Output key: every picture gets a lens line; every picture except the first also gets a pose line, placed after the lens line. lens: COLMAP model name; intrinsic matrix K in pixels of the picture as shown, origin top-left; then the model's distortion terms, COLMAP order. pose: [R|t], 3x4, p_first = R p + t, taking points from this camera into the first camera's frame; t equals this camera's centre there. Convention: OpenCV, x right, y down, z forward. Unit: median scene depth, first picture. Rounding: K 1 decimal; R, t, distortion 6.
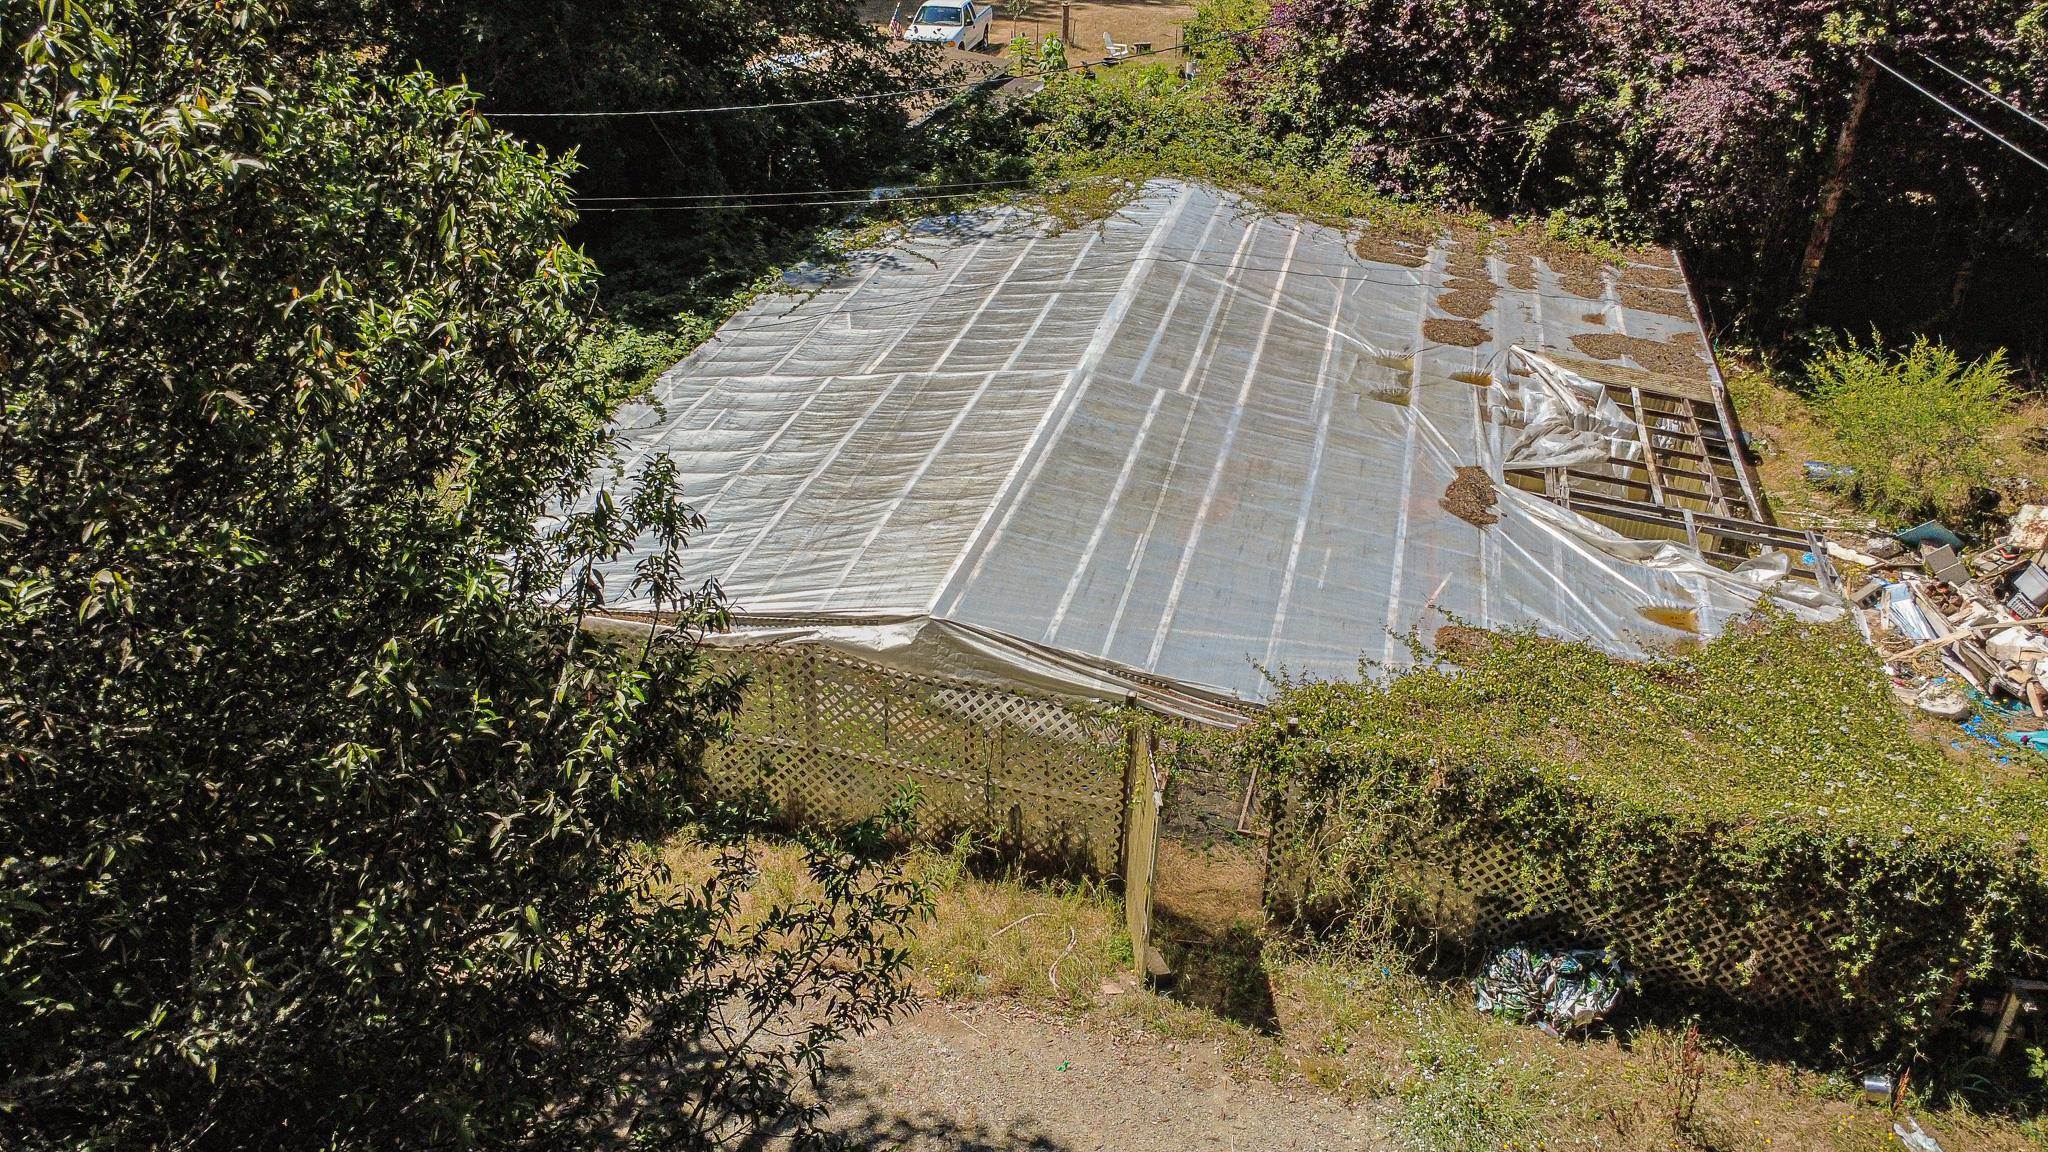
lens RADIAL K [[1472.5, 0, 1019.9], [0, 1472.5, 576.2], [0, 0, 1]] dist [-0.001225, 0.002661]
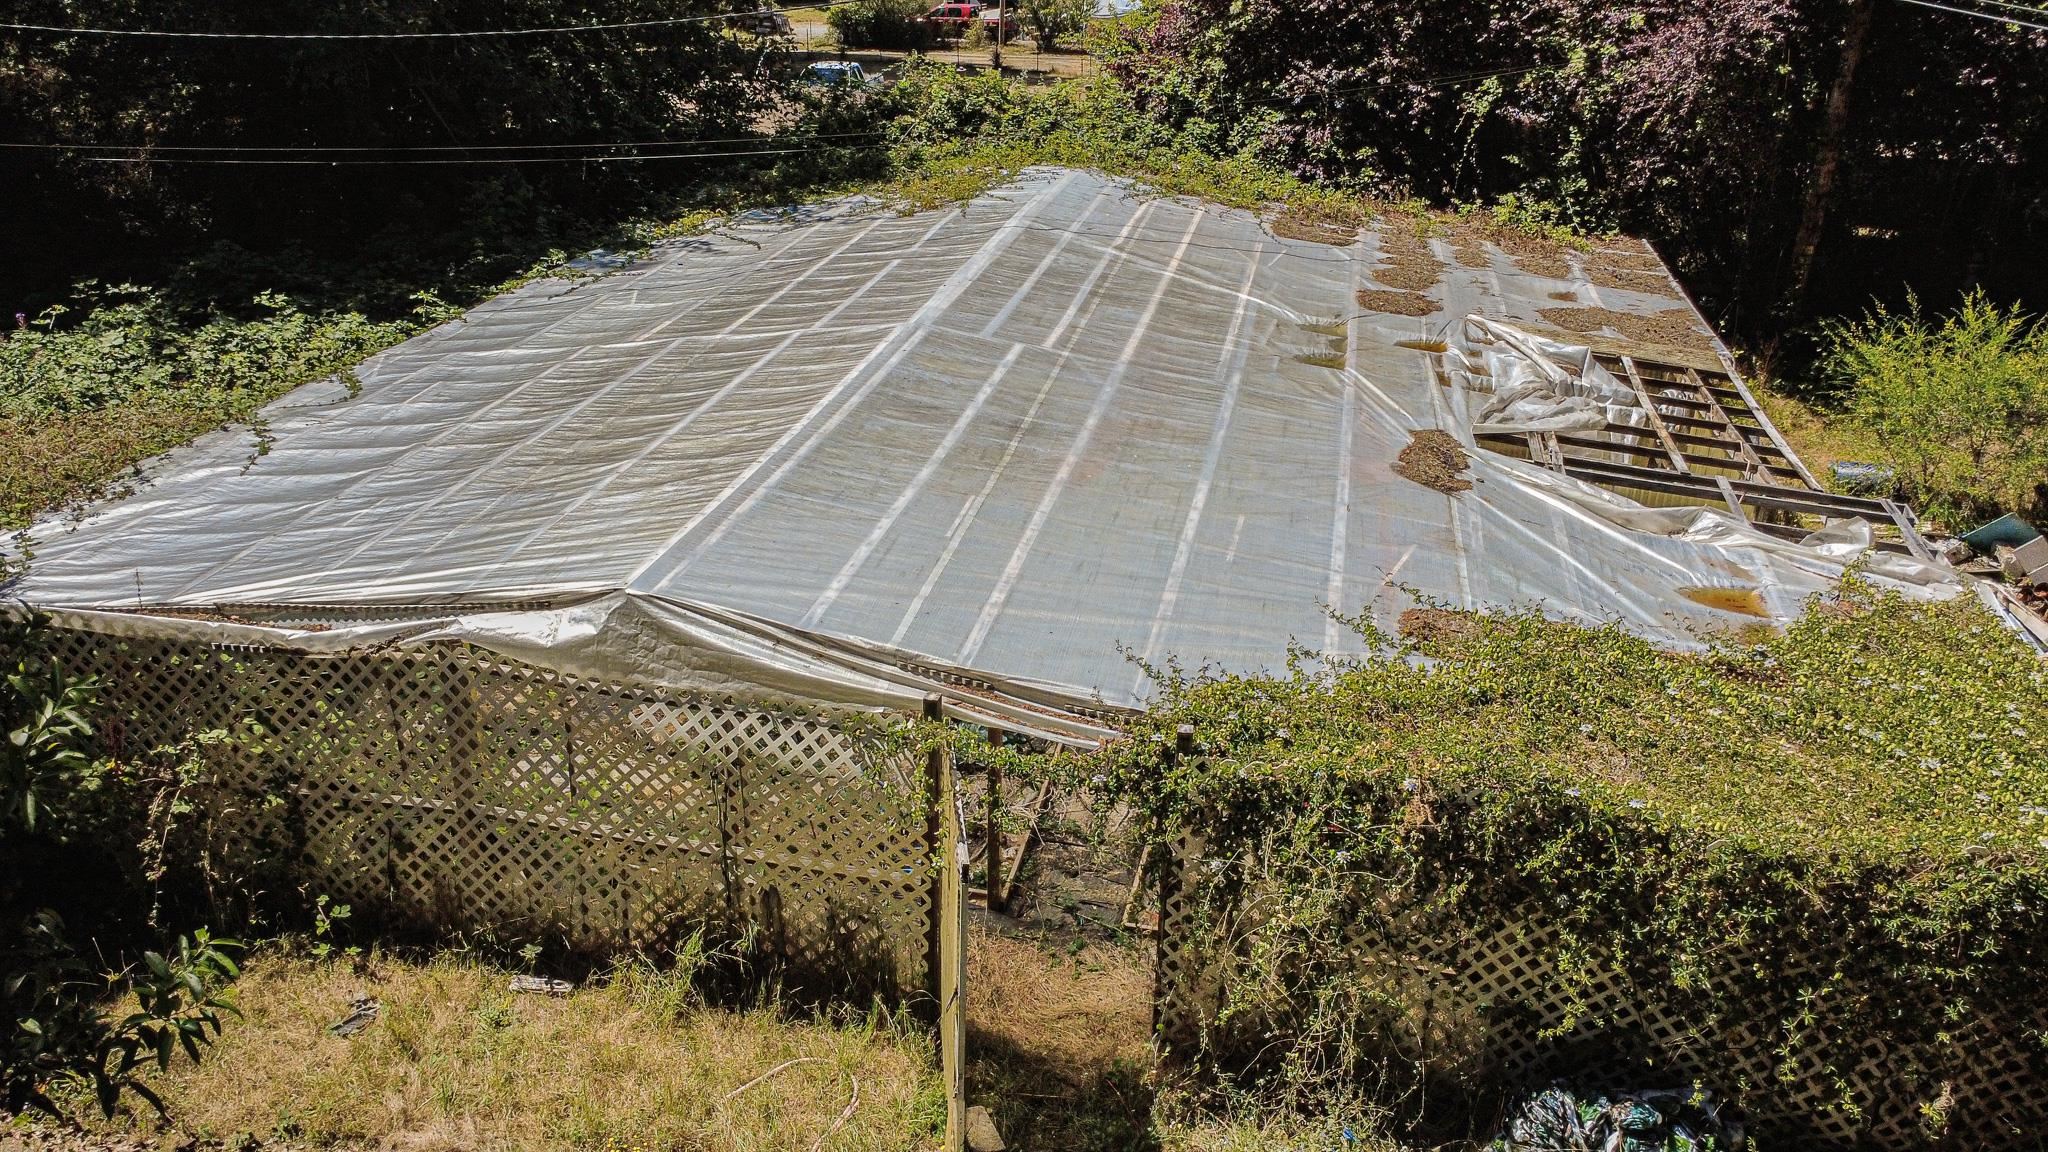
lens RADIAL K [[1472.5, 0, 1021.4], [0, 1472.5, 575.7], [0, 0, 1]] dist [-0.001225, 0.002661]
pose [[0.998942, -0.016956, 0.042750, 0.073545], [0.021081, 0.994967, -0.097964, 0.076263], [-0.040874, 0.098762, 0.994271, 0.304350]]
